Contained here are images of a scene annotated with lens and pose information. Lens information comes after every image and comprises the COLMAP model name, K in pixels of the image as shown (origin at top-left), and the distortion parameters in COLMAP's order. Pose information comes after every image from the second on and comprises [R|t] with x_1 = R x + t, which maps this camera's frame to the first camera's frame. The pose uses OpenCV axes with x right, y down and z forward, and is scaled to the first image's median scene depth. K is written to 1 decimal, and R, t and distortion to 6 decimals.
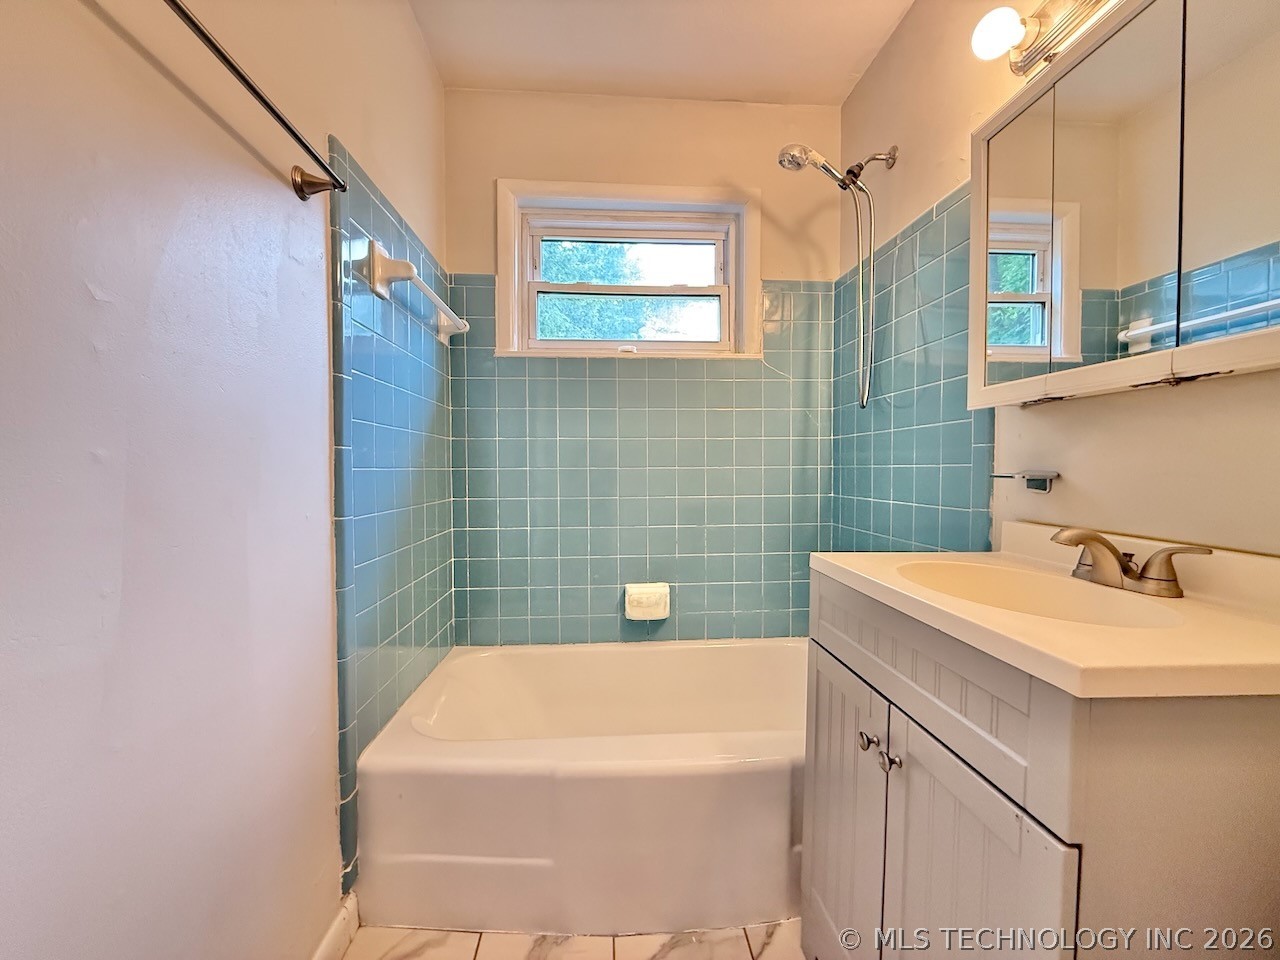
lens RADIAL K [[508.6, 0, 637.2], [0, 508.6, 480.6], [0, 0, 1]] dist [-0.002427, 0.001160]
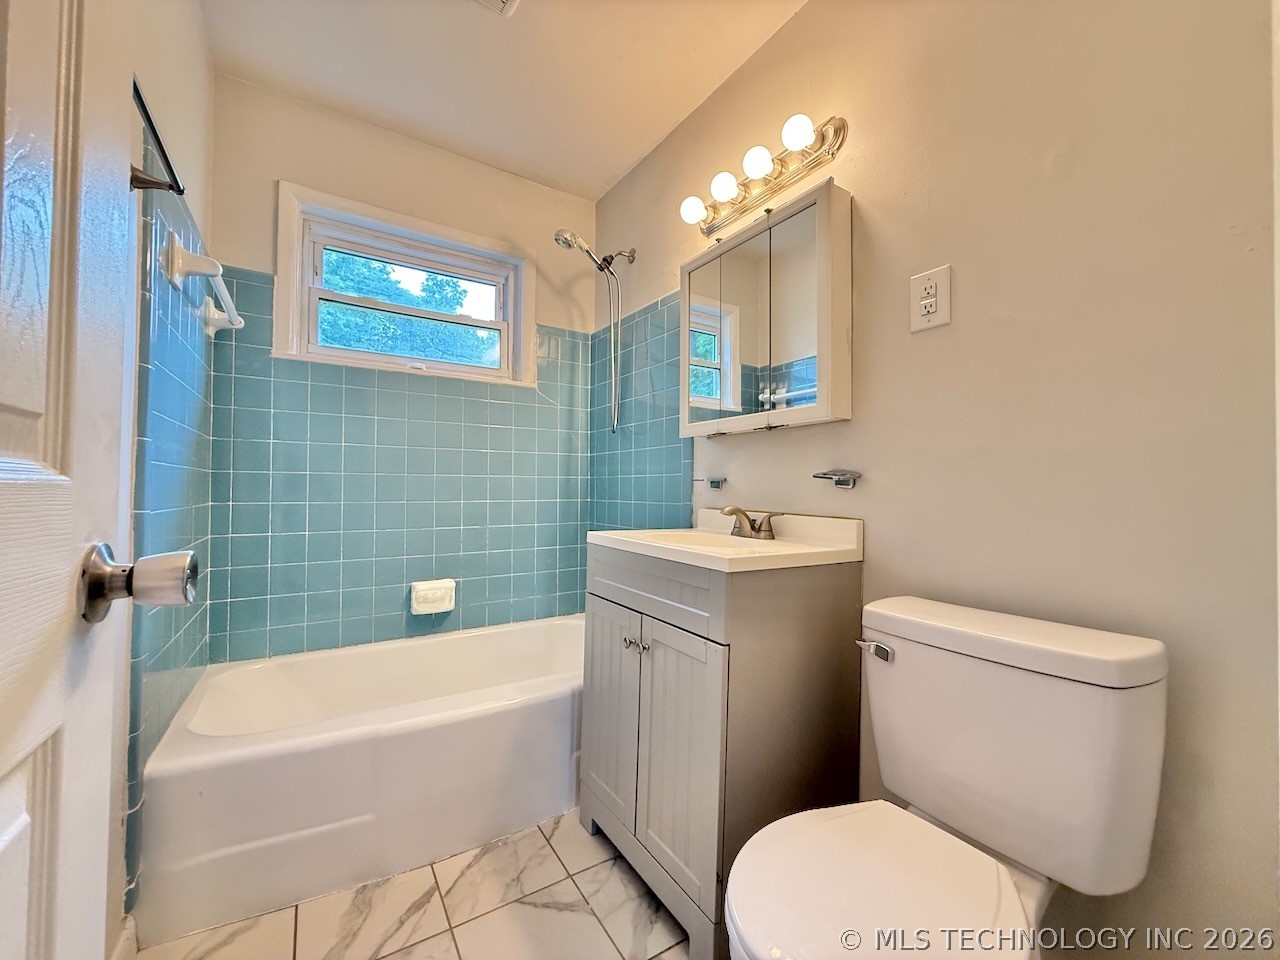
lens RADIAL K [[508.6, 0, 638.1], [0, 508.6, 478.3], [0, 0, 1]] dist [-0.002427, 0.001160]
pose [[0.875774, 0.019282, 0.482335, -0.162475], [0.002296, 0.999024, -0.044105, 0.041269], [-0.482715, 0.039733, 0.874876, -0.229816]]
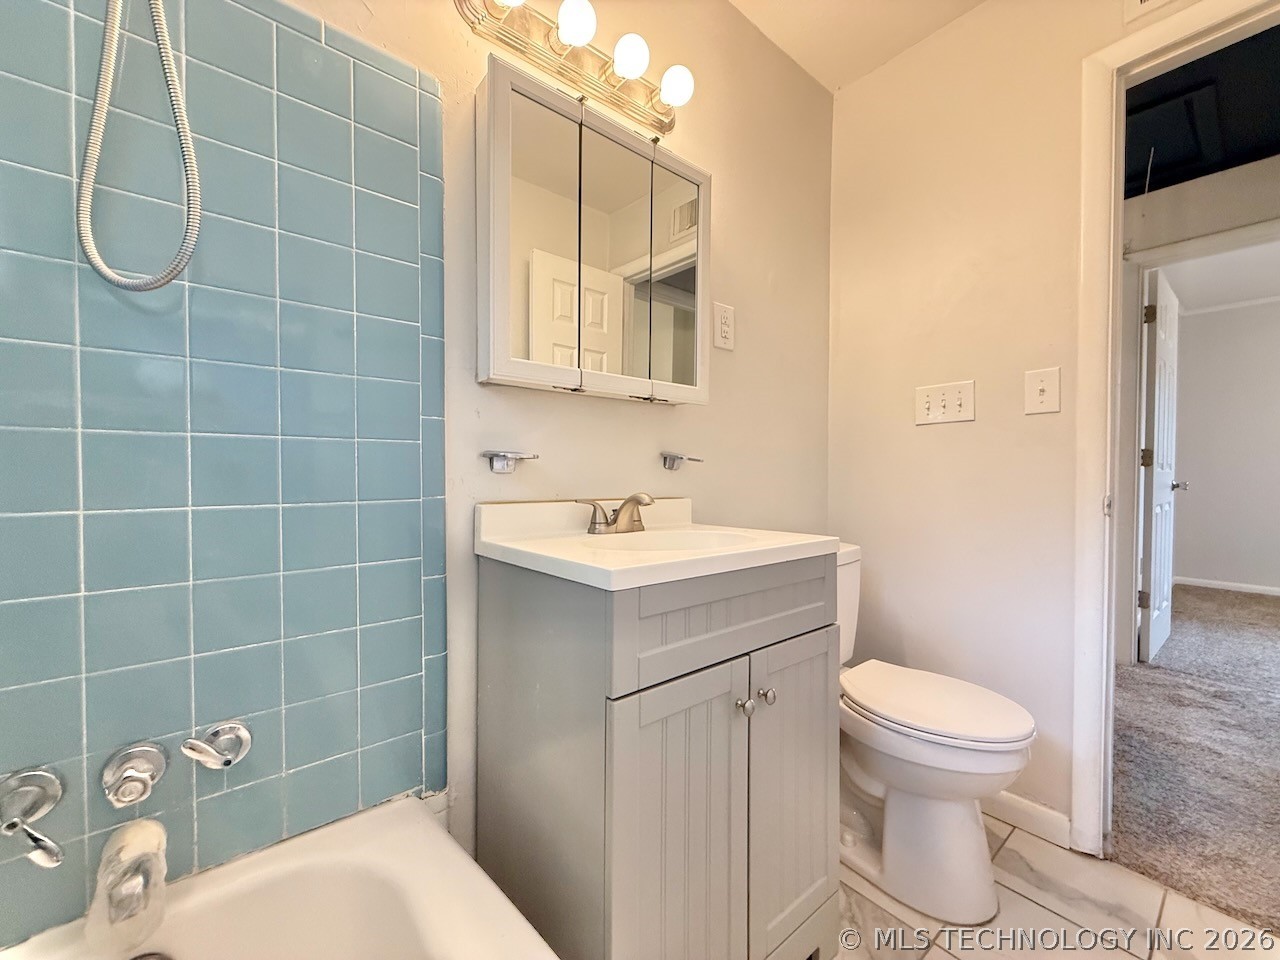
lens RADIAL K [[508.6, 0, 656.2], [0, 508.6, 484.7], [0, 0, 1]] dist [-0.002427, 0.001160]
pose [[-0.582810, -0.003898, 0.812599, -0.150302], [0.030551, 0.999176, 0.026705, 0.018824], [-0.812034, 0.040389, -0.582211, 0.966520]]
